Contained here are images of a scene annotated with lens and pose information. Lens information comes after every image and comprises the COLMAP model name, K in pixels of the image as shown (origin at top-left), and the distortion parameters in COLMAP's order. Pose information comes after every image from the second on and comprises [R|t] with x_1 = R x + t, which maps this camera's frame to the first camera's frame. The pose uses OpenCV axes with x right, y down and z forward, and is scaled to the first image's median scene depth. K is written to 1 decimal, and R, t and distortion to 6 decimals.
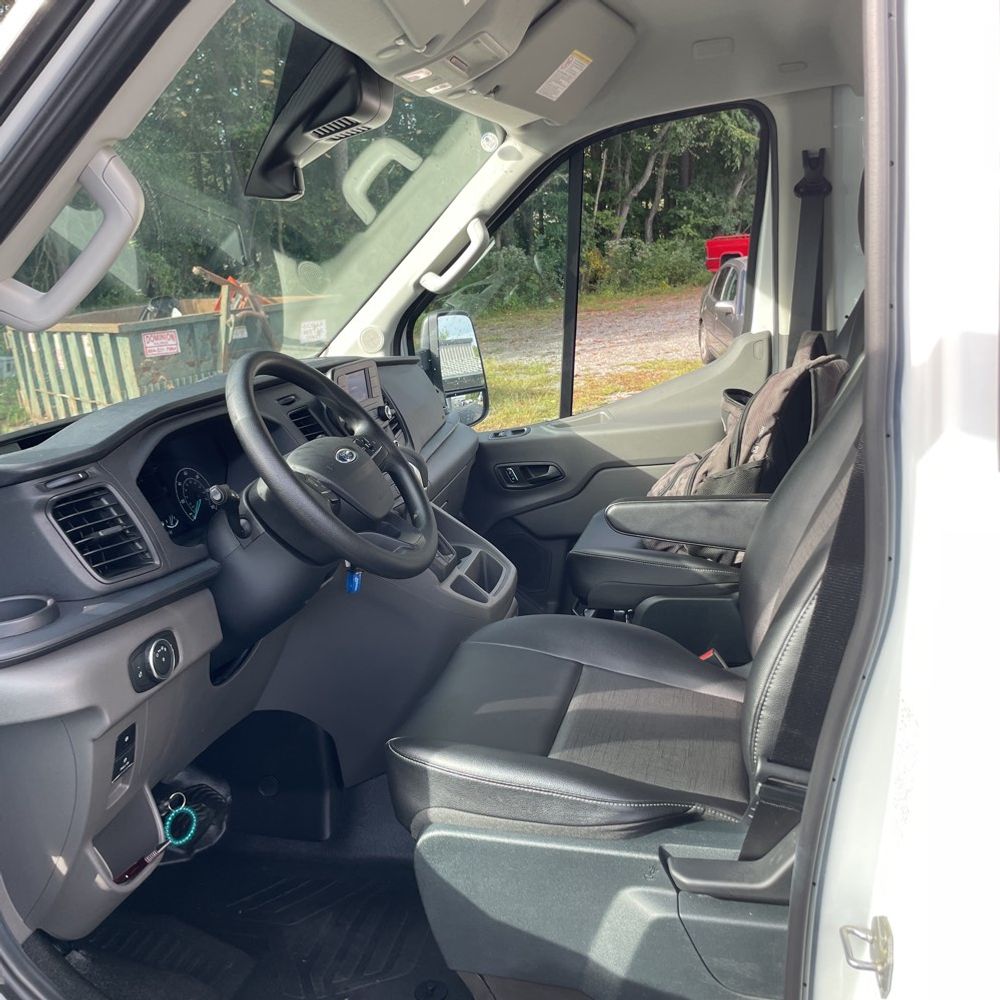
lens RADIAL K [[1017.6, 0, 495.2], [0, 1017.6, 504.0], [0, 0, 1]] dist [0.113300, -0.161756]
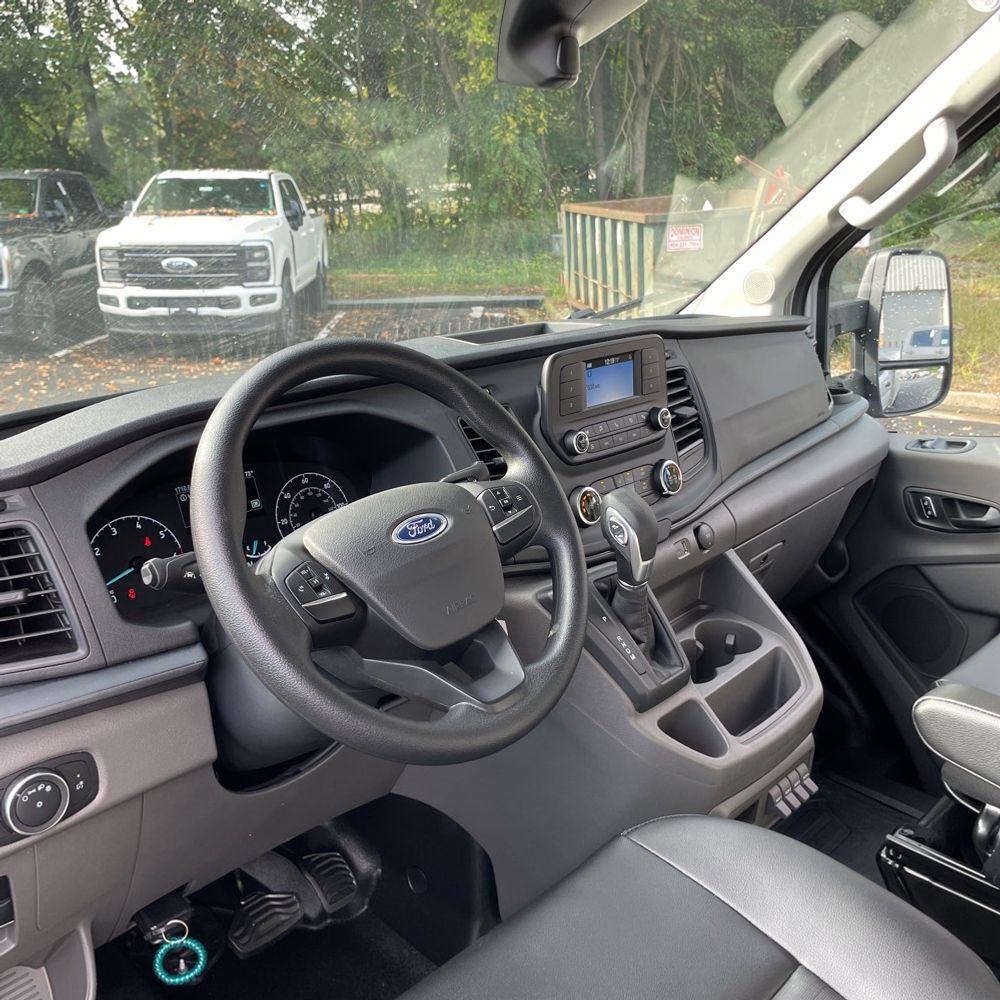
lens RADIAL K [[1017.6, 0, 495.2], [0, 1017.6, 504.0], [0, 0, 1]] dist [0.113300, -0.161756]
pose [[0.856768, 0.210646, -0.470720, 0.094265], [-0.161337, 0.976440, 0.143302, -0.083987], [0.489816, -0.046832, 0.870567, 0.265067]]
